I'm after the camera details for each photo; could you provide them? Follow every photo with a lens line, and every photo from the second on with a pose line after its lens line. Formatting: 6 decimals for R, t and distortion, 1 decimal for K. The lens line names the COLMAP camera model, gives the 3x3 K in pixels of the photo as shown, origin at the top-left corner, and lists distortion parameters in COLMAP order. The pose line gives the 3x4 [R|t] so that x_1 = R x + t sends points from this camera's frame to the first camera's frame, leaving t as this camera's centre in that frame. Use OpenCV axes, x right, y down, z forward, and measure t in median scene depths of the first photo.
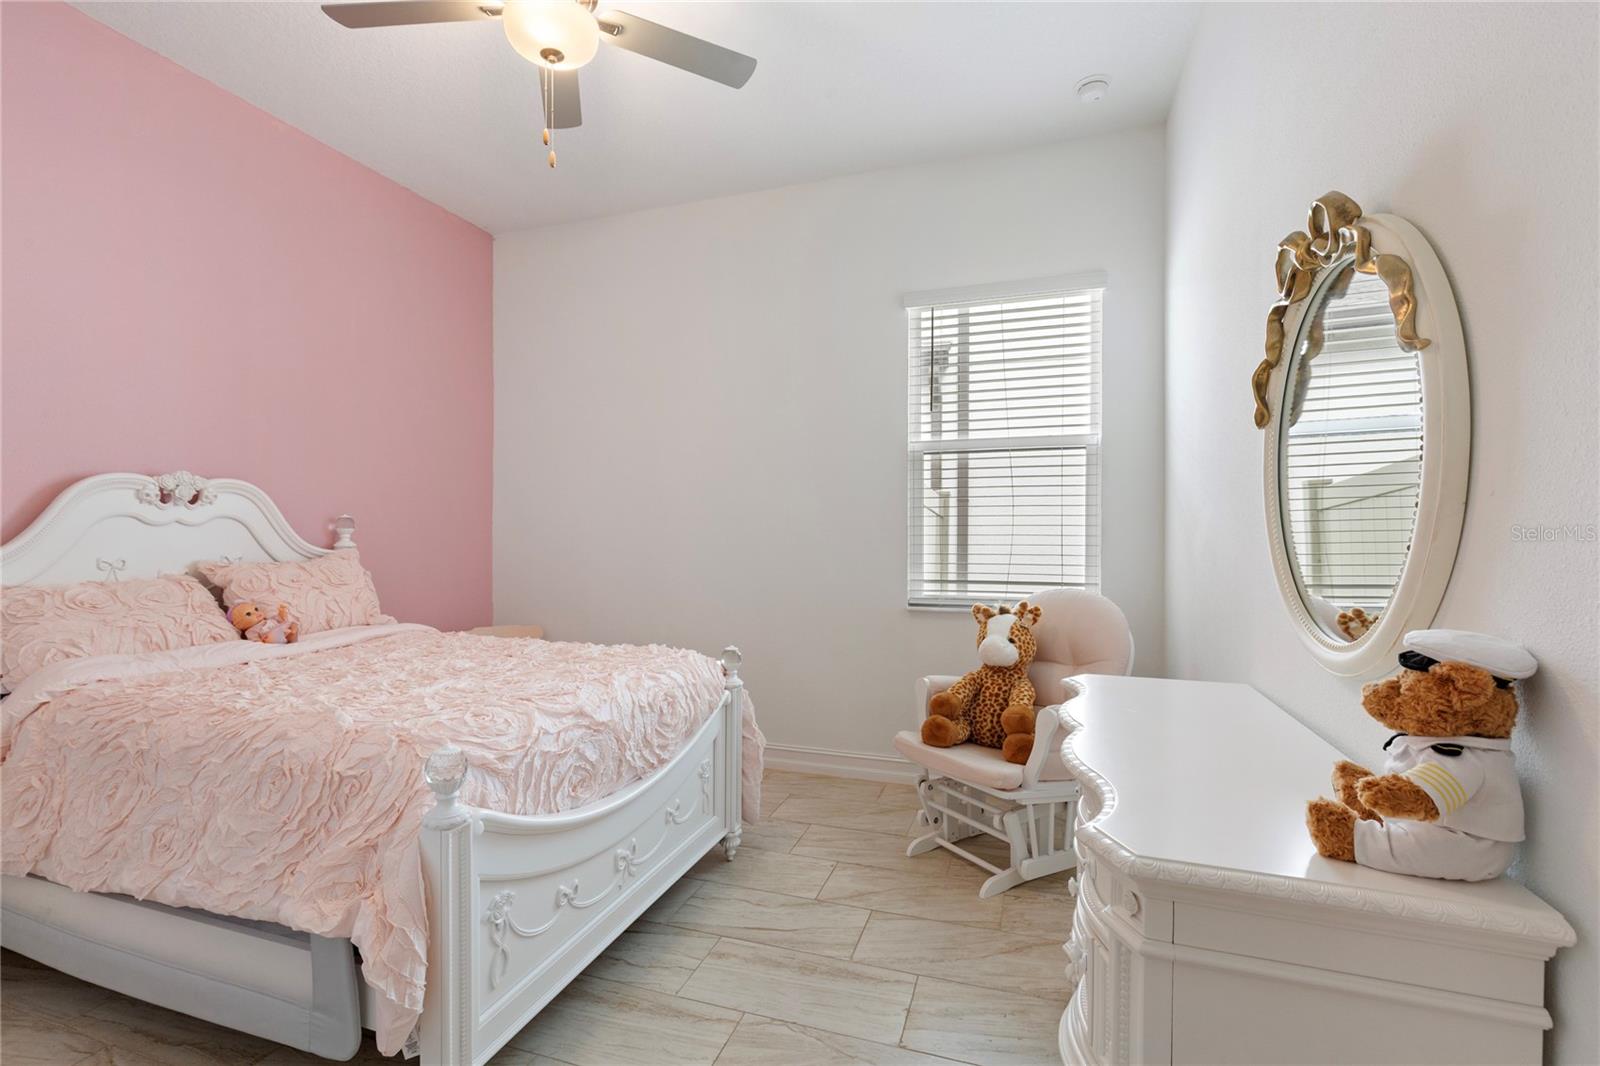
lens RADIAL K [[725.9, 0, 794.3], [0, 725.9, 526.0], [0, 0, 1]] dist [0.001523, 0.000301]
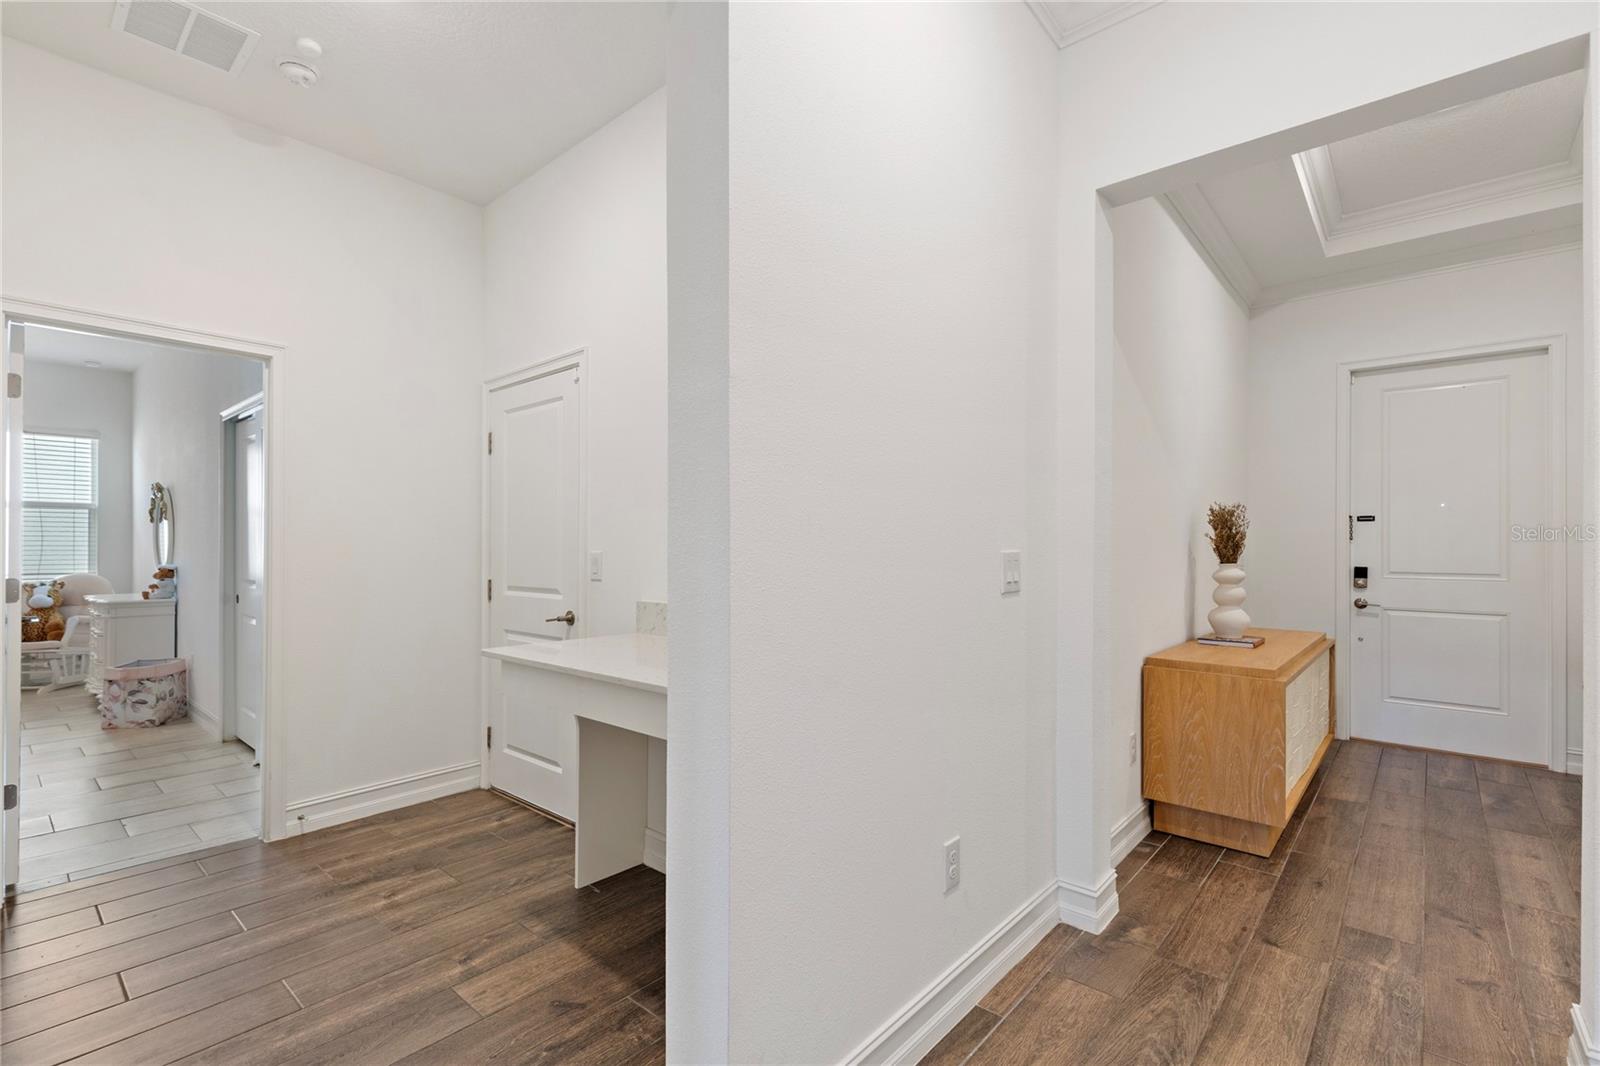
lens RADIAL K [[723.7, 0, 786.6], [0, 723.7, 540.6], [0, 0, 1]] dist [-0.000604, 0.000061]
pose [[0.386593, 0.001278, 0.922250, -0.904827], [-0.005454, 0.999985, 0.000900, -0.033810], [-0.922234, -0.005377, 0.386594, -2.029202]]
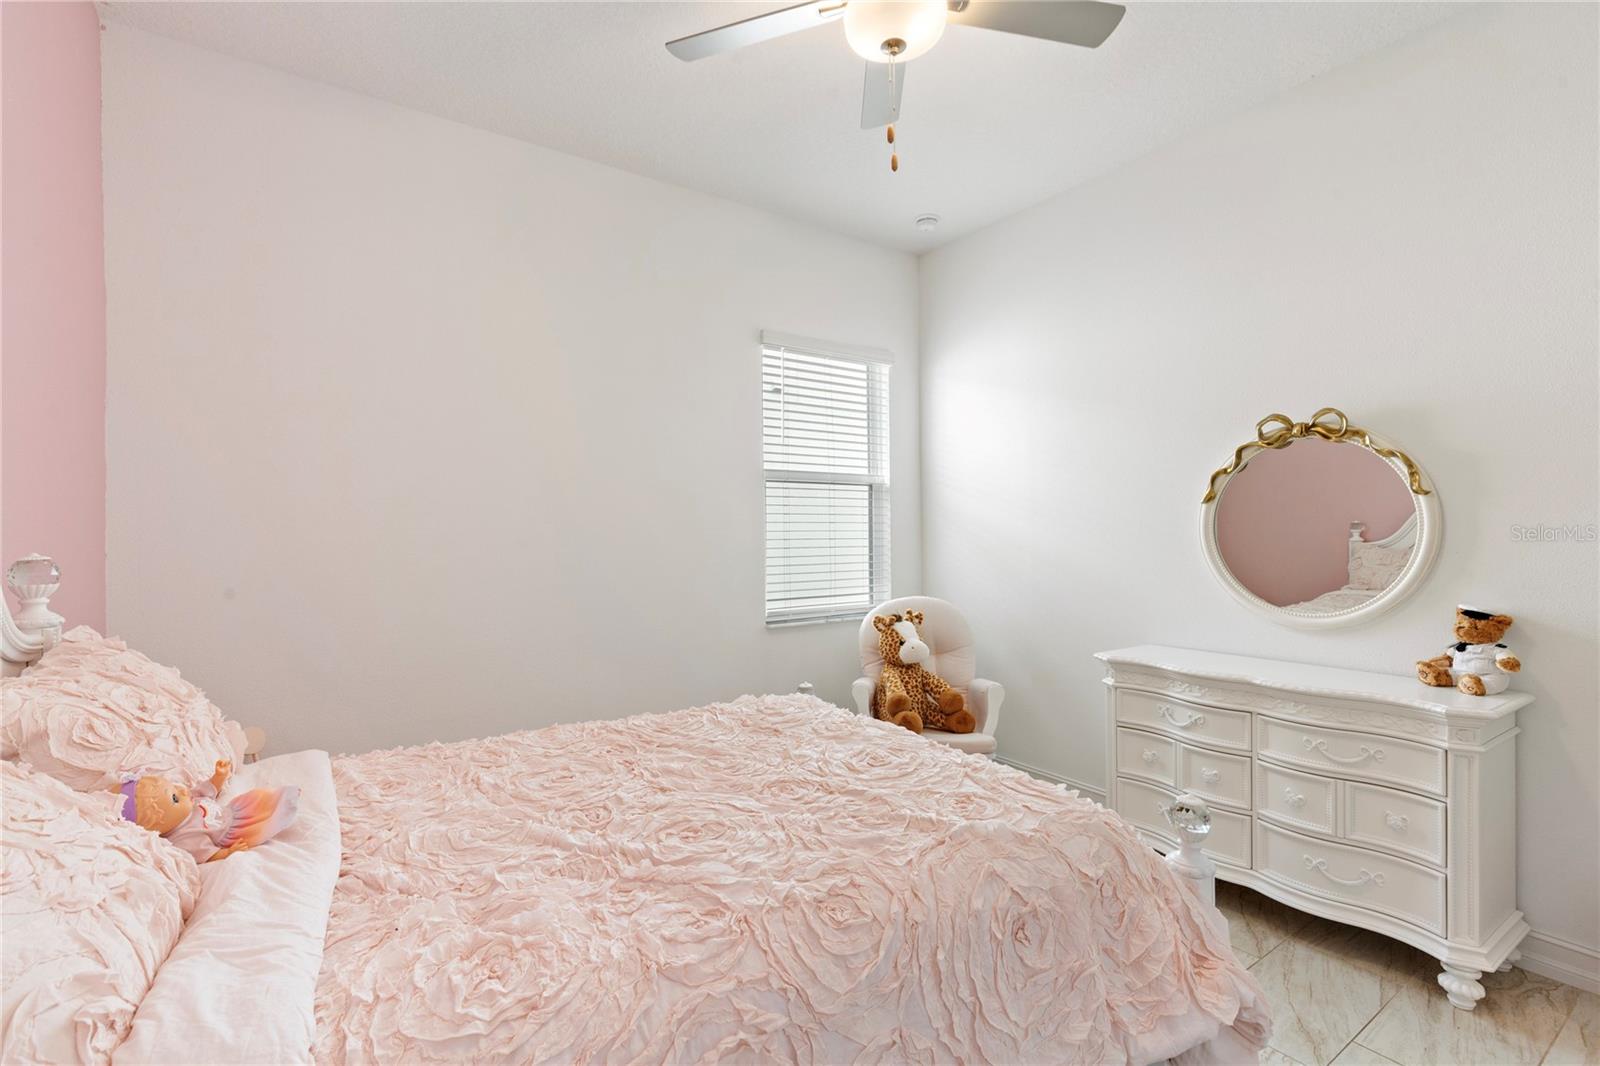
lens RADIAL K [[725.9, 0, 794.3], [0, 725.9, 526.0], [0, 0, 1]] dist [0.001523, 0.000301]
pose [[0.584318, 0.003628, 0.811517, -0.847539], [-0.000778, 0.999992, -0.003910, -0.037355], [-0.811525, 0.001653, 0.584316, 0.429638]]
